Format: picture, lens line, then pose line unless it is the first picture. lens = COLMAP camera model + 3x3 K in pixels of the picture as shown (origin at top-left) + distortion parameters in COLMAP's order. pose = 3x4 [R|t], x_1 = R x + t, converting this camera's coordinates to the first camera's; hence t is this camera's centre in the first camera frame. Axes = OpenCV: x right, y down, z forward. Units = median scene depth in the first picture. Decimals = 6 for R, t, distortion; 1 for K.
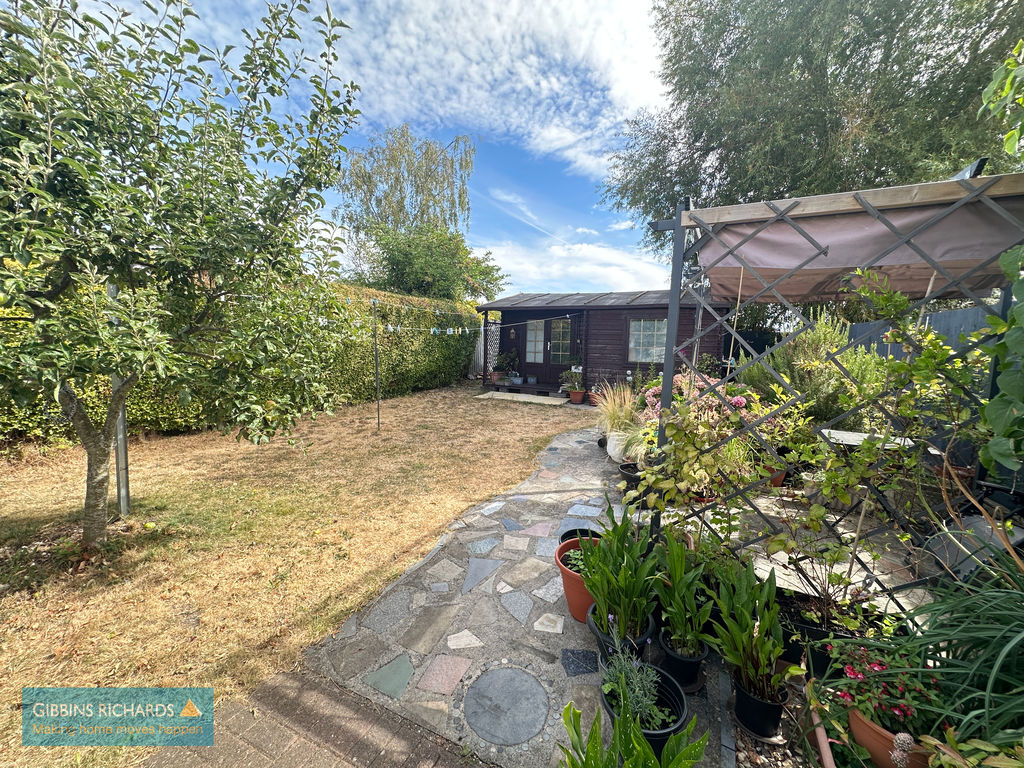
lens RADIAL K [[409.1, 0, 507.6], [0, 409.1, 385.3], [0, 0, 1]] dist [-0.009597, 0.002134]
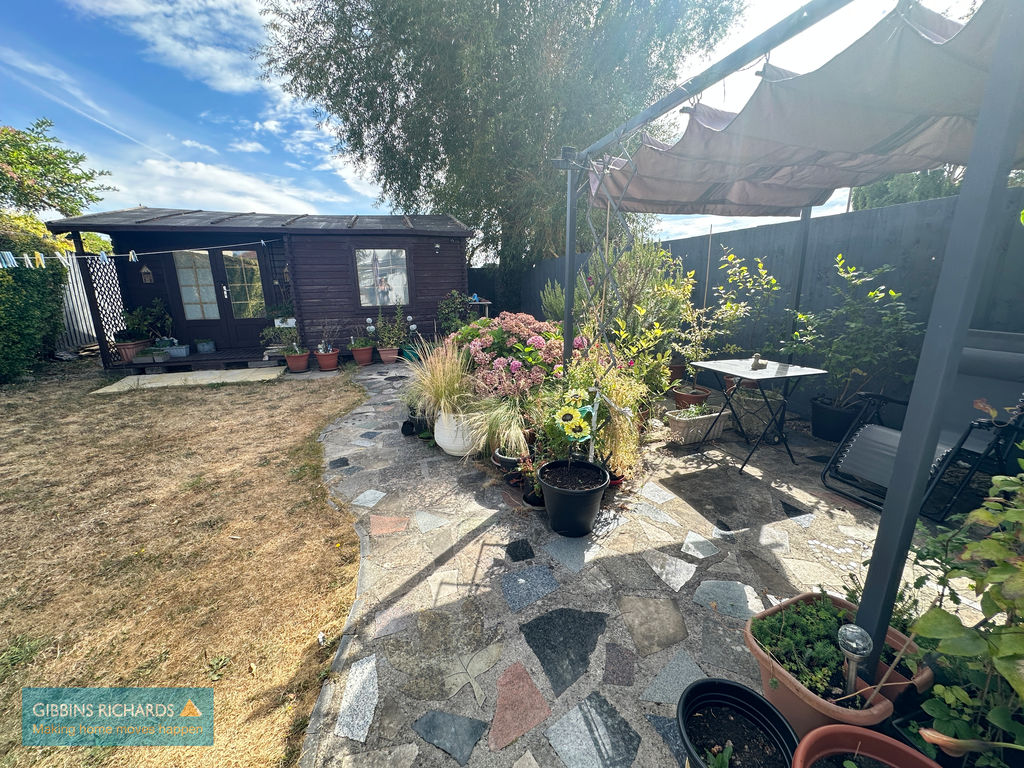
lens RADIAL K [[409.1, 0, 508.9], [0, 409.1, 384.8], [0, 0, 1]] dist [-0.009597, 0.002134]
pose [[0.712412, -0.200390, 0.672543, -0.045240], [0.108817, 0.978316, 0.176230, -0.016069], [-0.693274, -0.052364, 0.718769, 0.209614]]
